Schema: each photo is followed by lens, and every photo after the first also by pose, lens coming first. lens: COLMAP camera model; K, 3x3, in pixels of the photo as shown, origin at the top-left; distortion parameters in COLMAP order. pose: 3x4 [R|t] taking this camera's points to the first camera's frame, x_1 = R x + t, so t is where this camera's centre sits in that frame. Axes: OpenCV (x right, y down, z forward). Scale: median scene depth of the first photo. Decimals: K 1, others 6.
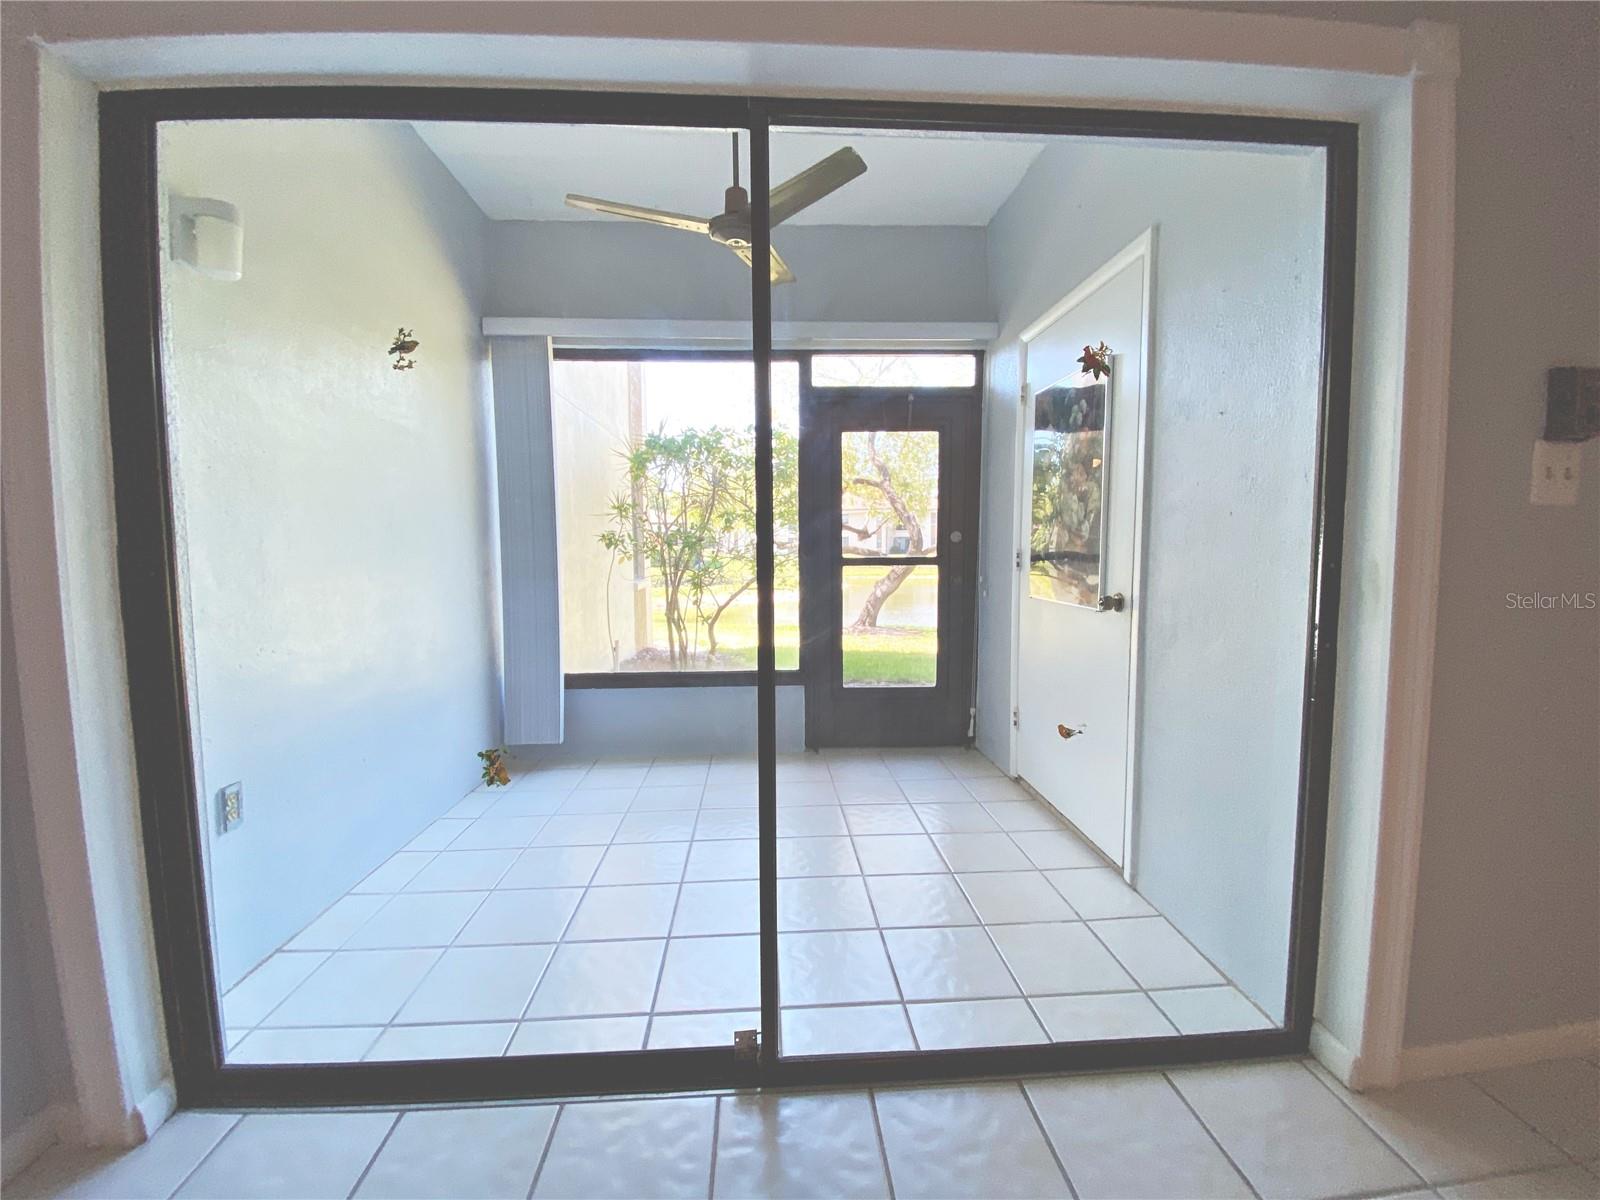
lens RADIAL K [[642.0, 0, 793.7], [0, 642.0, 597.0], [0, 0, 1]] dist [0.012306, -0.021893]
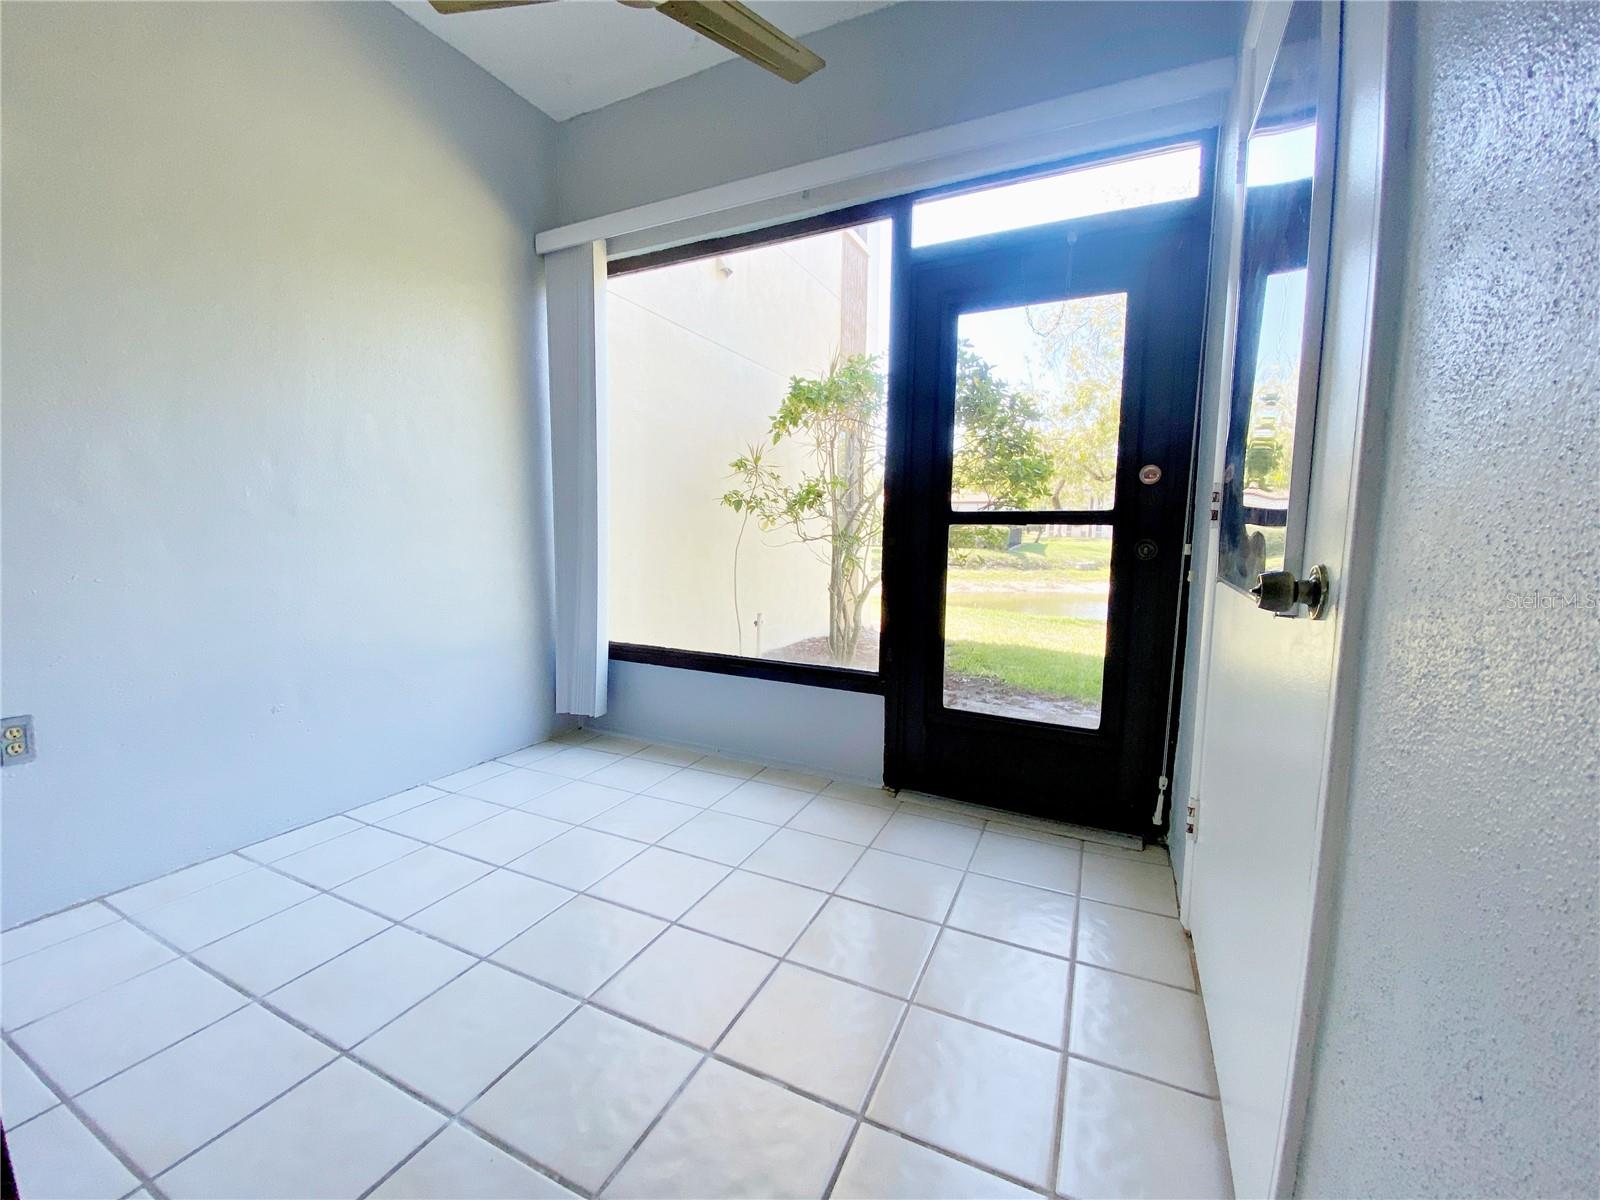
lens RADIAL K [[642.0, 0, 793.7], [0, 642.0, 597.0], [0, 0, 1]] dist [0.012306, -0.021893]
pose [[0.872232, 0.071609, -0.483822, 0.268983], [-0.059552, 0.997413, 0.040265, 0.009677], [0.485453, -0.006308, 0.874240, 0.356319]]
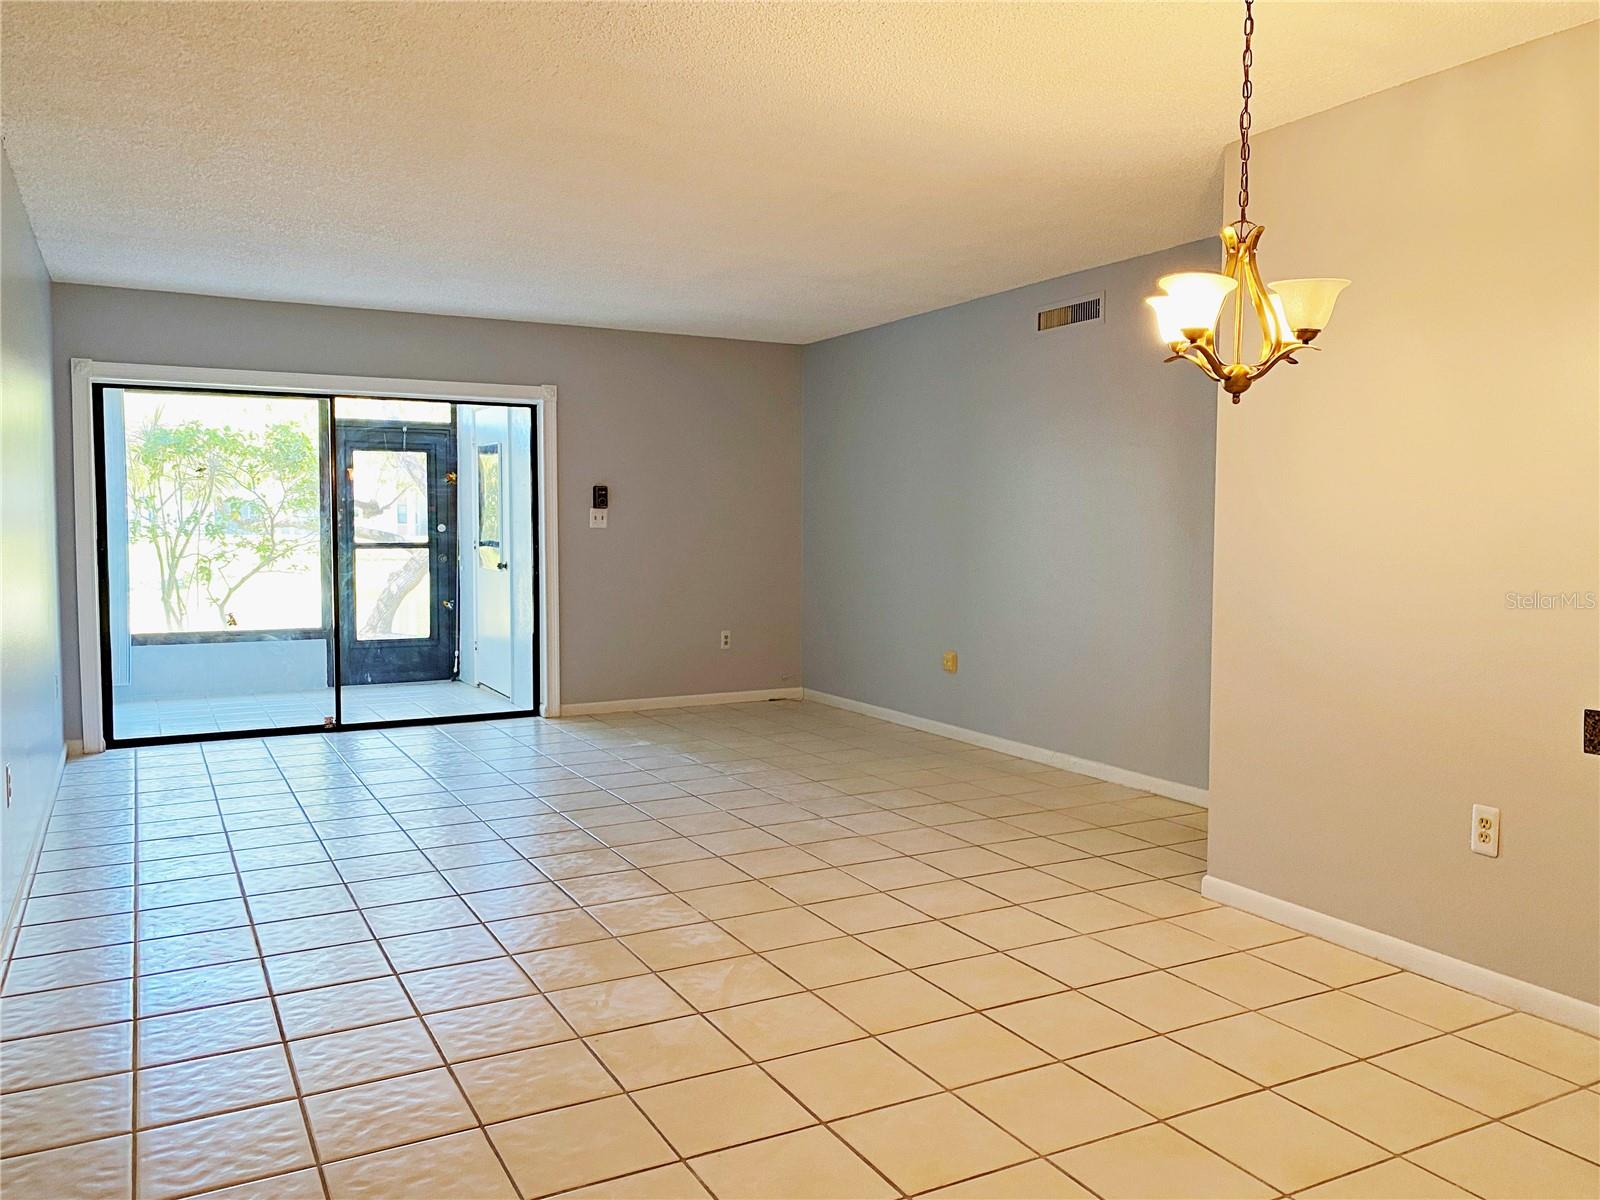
lens RADIAL K [[1250.1, 0, 790.4], [0, 1250.1, 588.9], [0, 0, 1]] dist [0.045174, -0.040573]
pose [[0.908992, -0.015960, 0.416508, -0.202865], [0.025019, 0.999554, -0.016302, 0.105205], [-0.416062, 0.025239, 0.908986, -1.859592]]
